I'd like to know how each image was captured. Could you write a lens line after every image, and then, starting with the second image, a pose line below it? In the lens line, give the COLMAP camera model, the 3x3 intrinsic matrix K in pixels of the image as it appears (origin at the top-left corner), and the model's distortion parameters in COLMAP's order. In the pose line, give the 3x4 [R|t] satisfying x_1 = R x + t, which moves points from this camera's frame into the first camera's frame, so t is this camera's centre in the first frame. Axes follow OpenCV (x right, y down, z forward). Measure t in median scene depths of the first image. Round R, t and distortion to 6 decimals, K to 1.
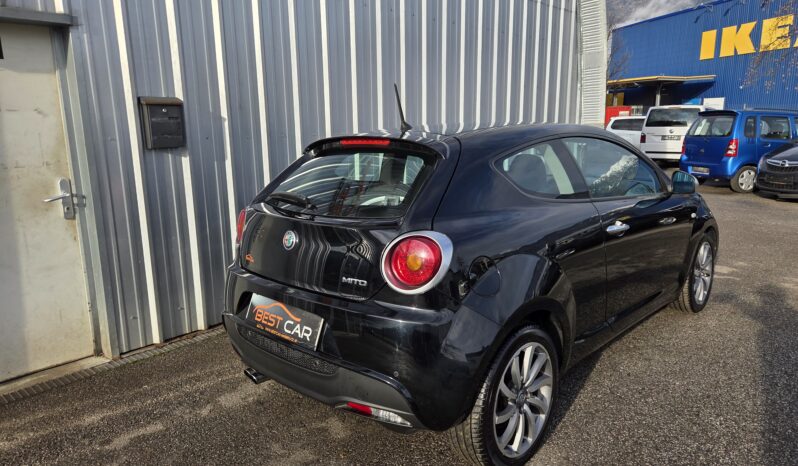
lens RADIAL K [[536.5, 0, 401.5], [0, 536.5, 235.0], [0, 0, 1]] dist [0.062825, -0.038291]
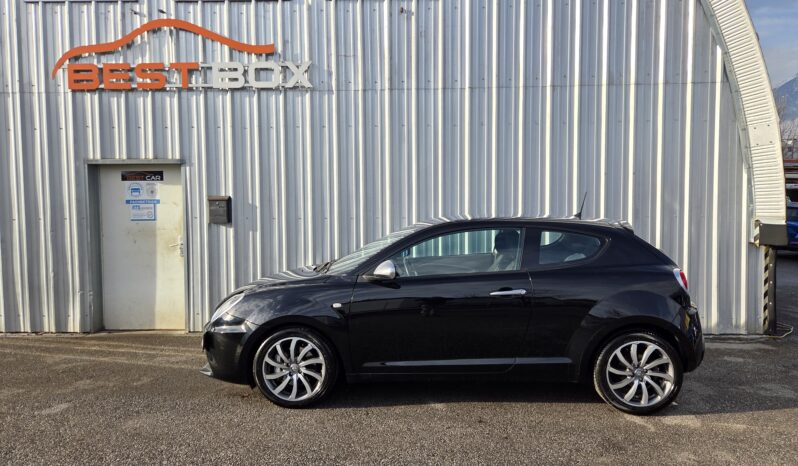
lens RADIAL K [[536.5, 0, 403.9], [0, 536.5, 225.1], [0, 0, 1]] dist [0.062825, -0.038291]
pose [[0.649574, 0.050917, -0.758592, 1.295463], [-0.164125, 0.983621, -0.074517, -0.116158], [0.742373, 0.172908, 0.647291, 0.281020]]
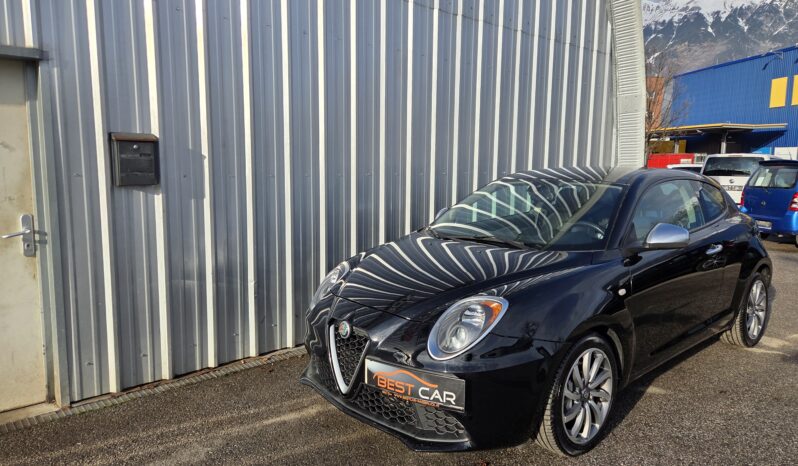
lens RADIAL K [[536.5, 0, 395.7], [0, 536.5, 232.8], [0, 0, 1]] dist [0.062825, -0.038291]
pose [[0.993858, 0.036042, -0.104626, 0.119831], [-0.044221, 0.996055, -0.076939, -0.022734], [0.101440, 0.081093, 0.991531, 0.100021]]
